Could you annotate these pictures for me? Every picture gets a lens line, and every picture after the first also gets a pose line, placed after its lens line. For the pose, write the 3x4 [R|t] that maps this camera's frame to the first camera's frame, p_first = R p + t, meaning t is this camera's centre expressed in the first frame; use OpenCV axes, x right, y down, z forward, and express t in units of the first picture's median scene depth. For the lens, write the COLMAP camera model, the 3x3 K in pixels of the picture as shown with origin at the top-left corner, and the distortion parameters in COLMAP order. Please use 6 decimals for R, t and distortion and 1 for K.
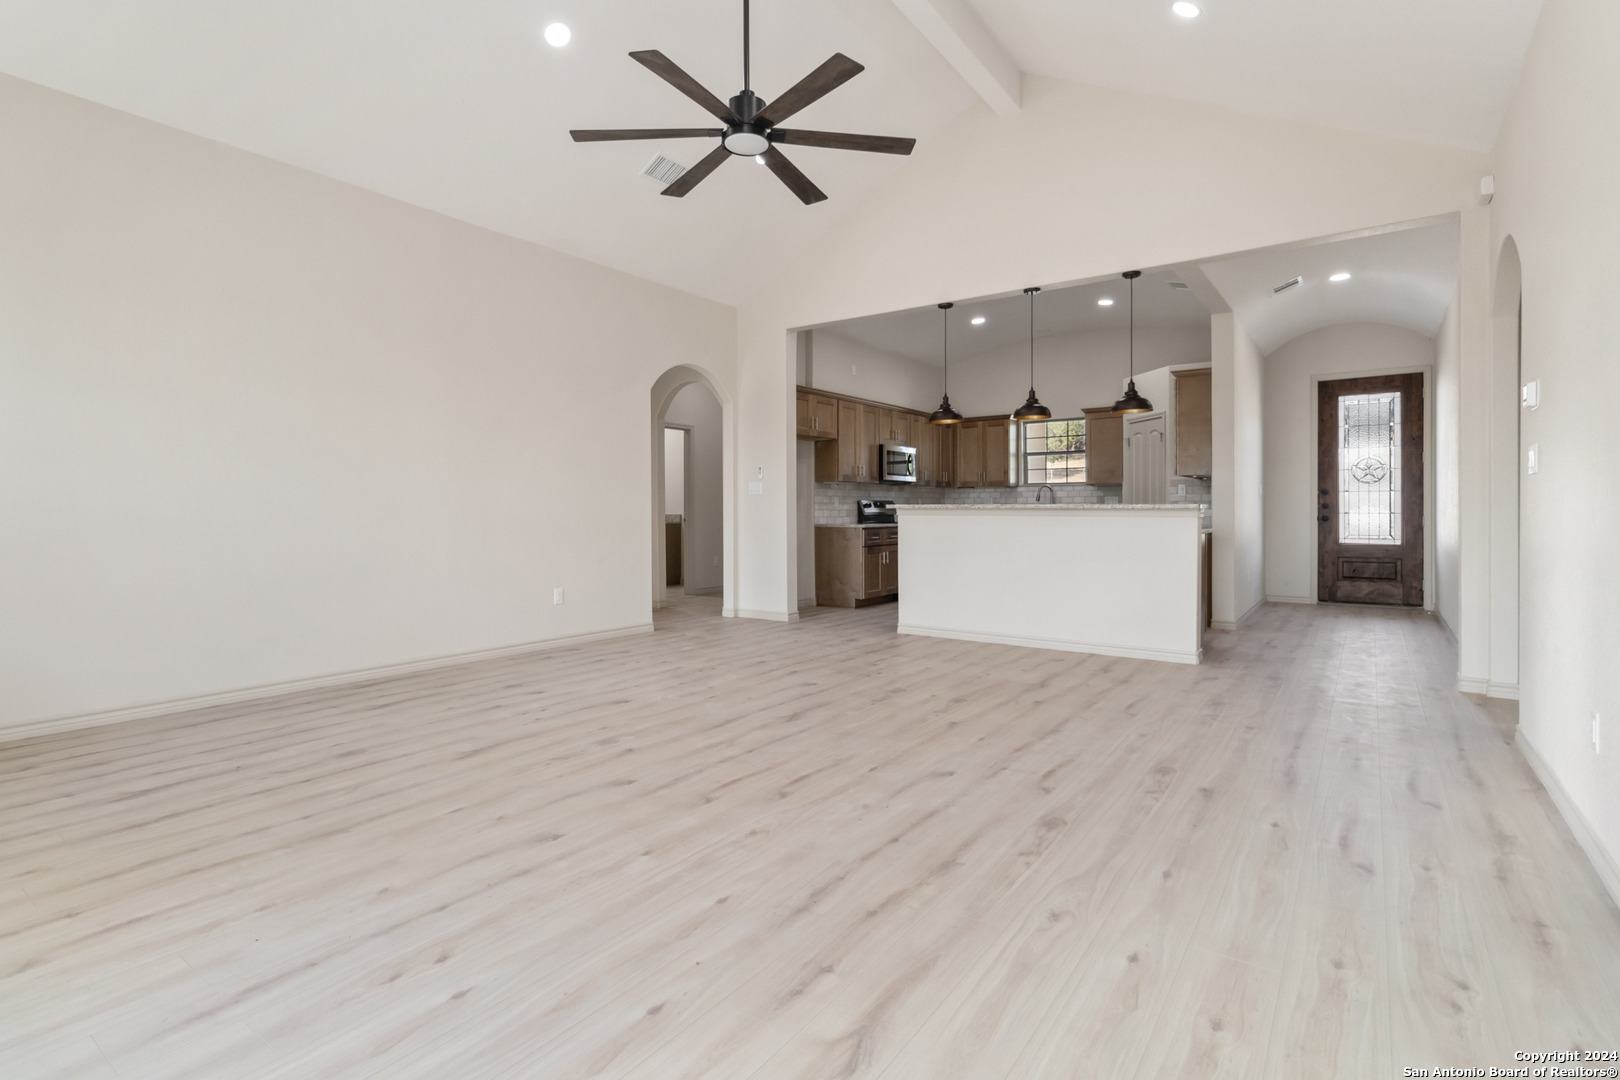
lens RADIAL K [[758.0, 0, 809.3], [0, 758.0, 512.1], [0, 0, 1]] dist [0.002281, 0.001469]
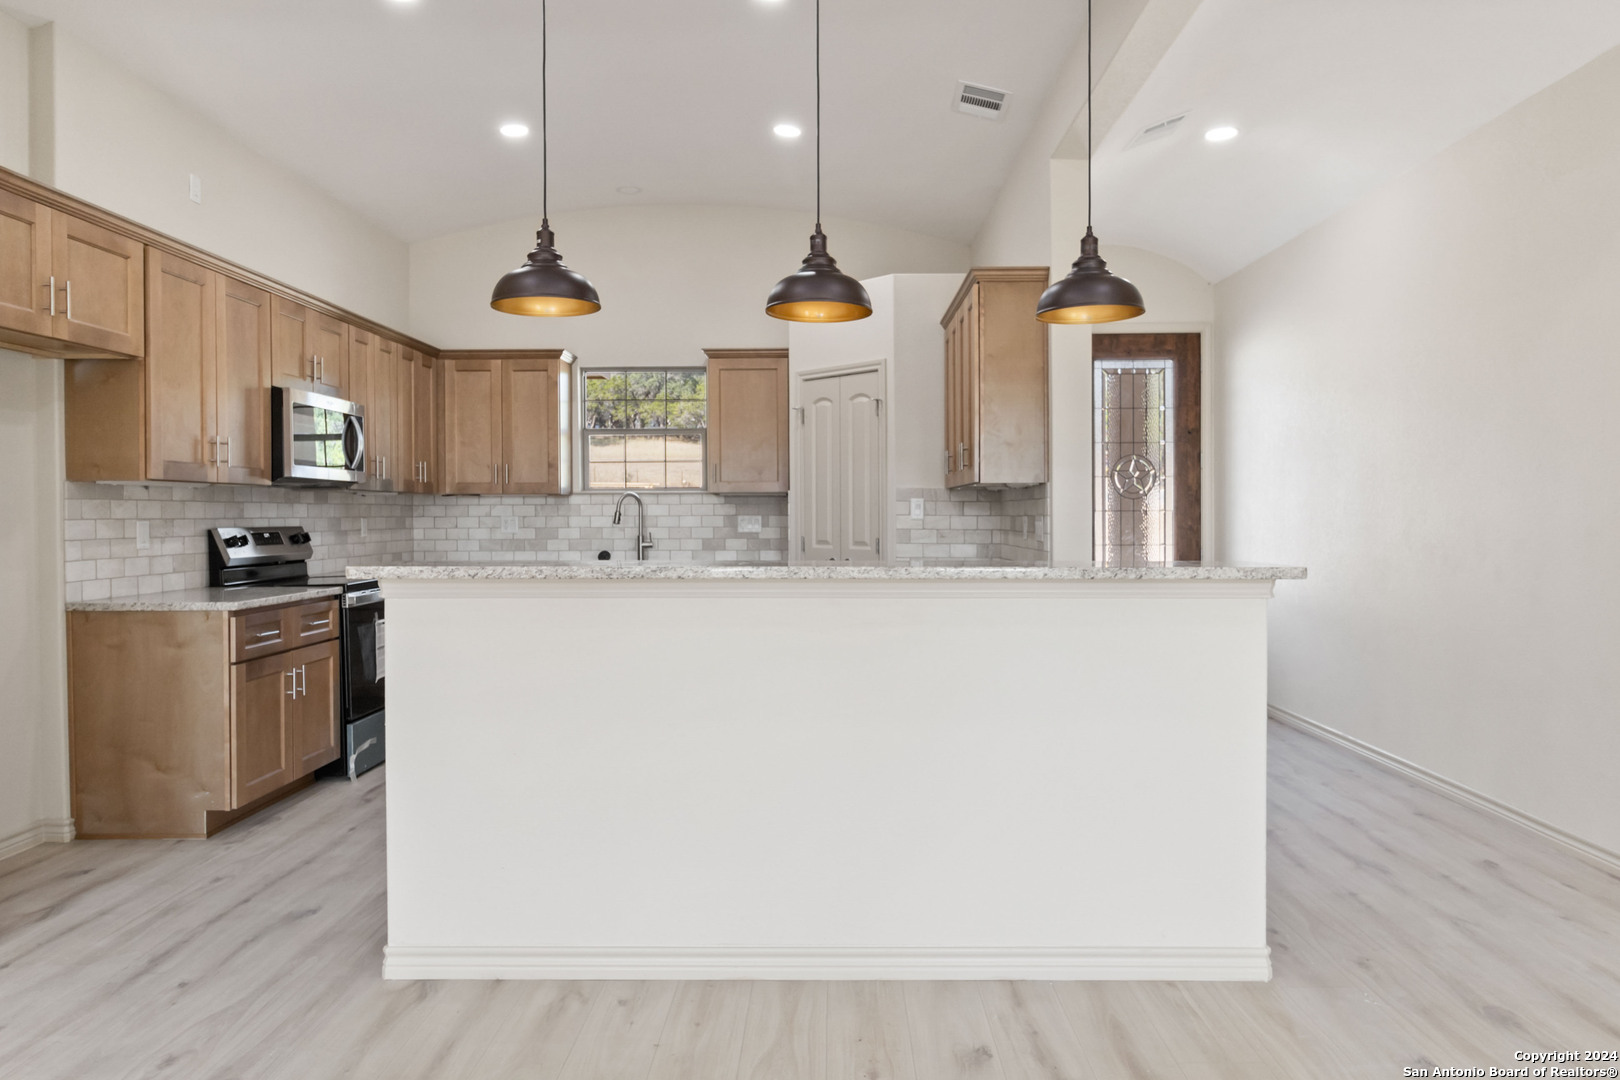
lens RADIAL K [[1002.5, 0, 812.5], [0, 1002.5, 520.1], [0, 0, 1]] dist [-0.000094, 0.001078]
pose [[0.810113, -0.005224, 0.586250, 0.014593], [0.004476, 0.999986, 0.002726, -0.020793], [-0.586256, 0.000416, 0.810125, 0.424690]]
